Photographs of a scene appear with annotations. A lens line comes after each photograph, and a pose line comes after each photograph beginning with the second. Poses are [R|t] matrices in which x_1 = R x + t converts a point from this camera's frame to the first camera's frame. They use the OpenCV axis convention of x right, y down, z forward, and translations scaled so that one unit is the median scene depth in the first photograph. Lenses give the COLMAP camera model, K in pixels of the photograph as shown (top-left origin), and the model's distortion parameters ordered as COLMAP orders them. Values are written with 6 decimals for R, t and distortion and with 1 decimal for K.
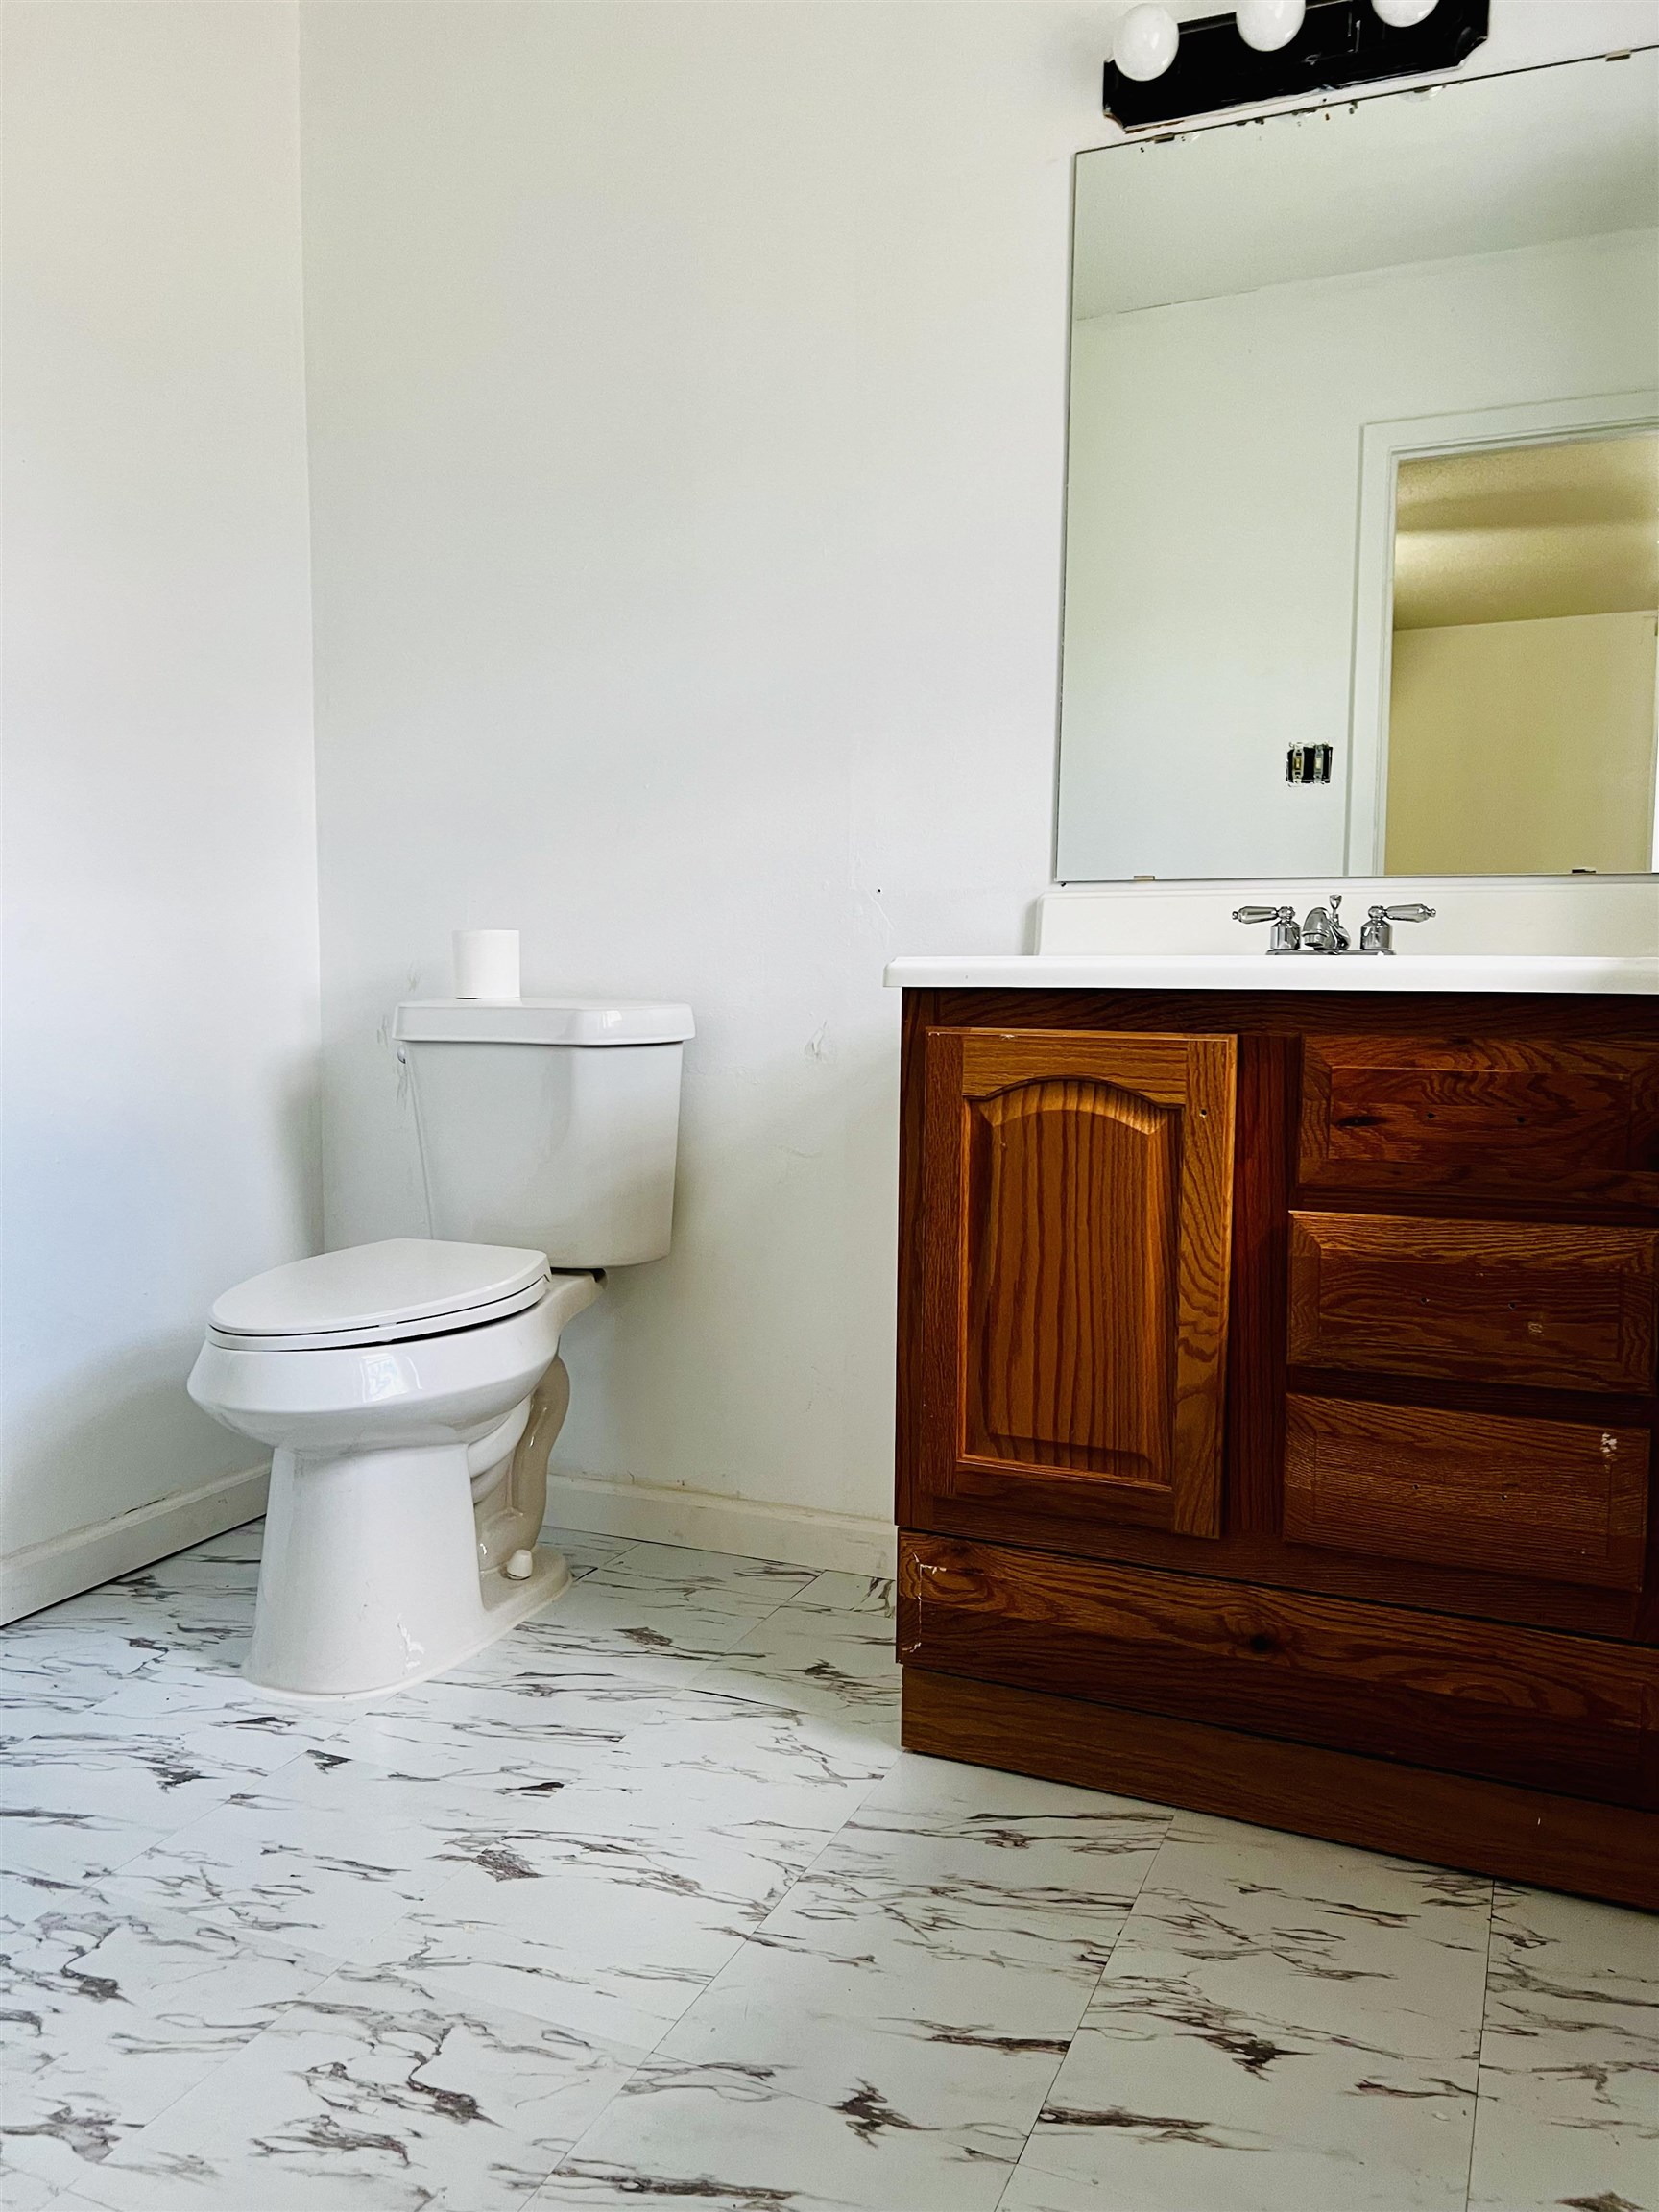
lens RADIAL K [[1688.5, 0, 828.6], [0, 1688.5, 1102.5], [0, 0, 1]] dist [0.034534, -0.036919]
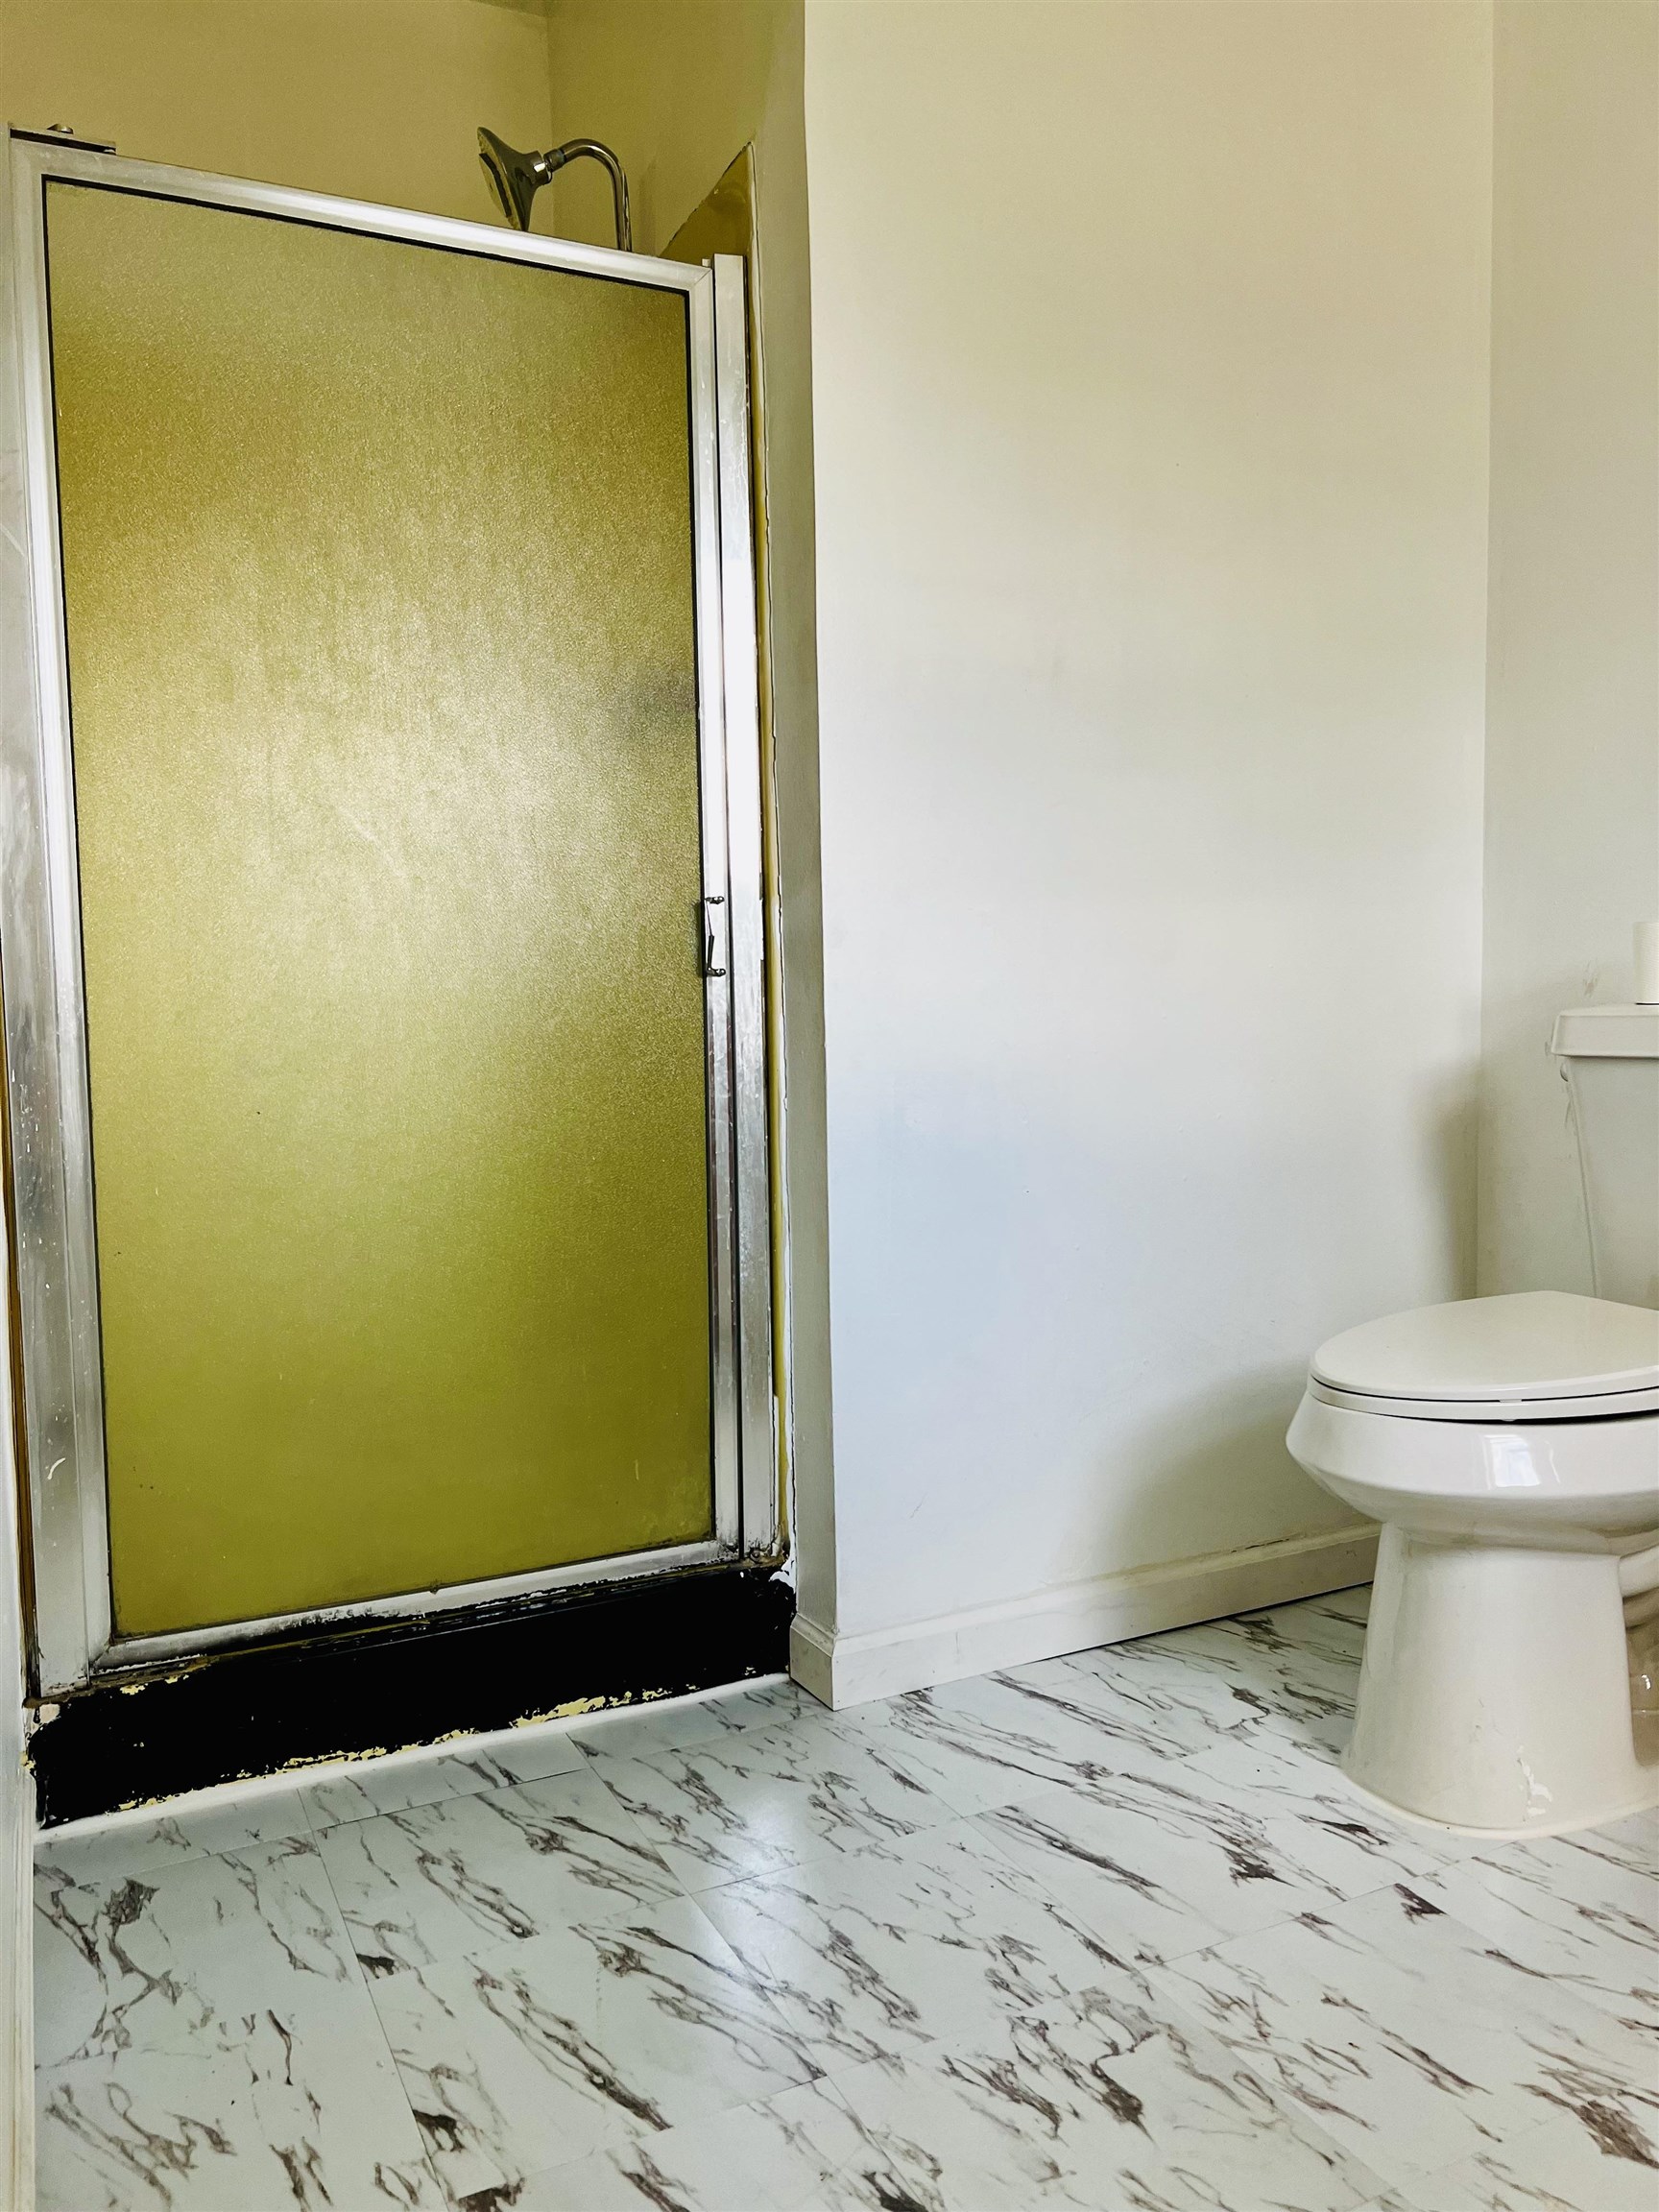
lens RADIAL K [[1688.5, 0, 837.2], [0, 1688.5, 1121.3], [0, 0, 1]] dist [0.034534, -0.036919]
pose [[0.767602, 0.032917, -0.640081, 0.014398], [-0.025950, 0.999458, 0.020277, -0.014412], [0.640401, 0.001045, 0.768040, 0.149718]]
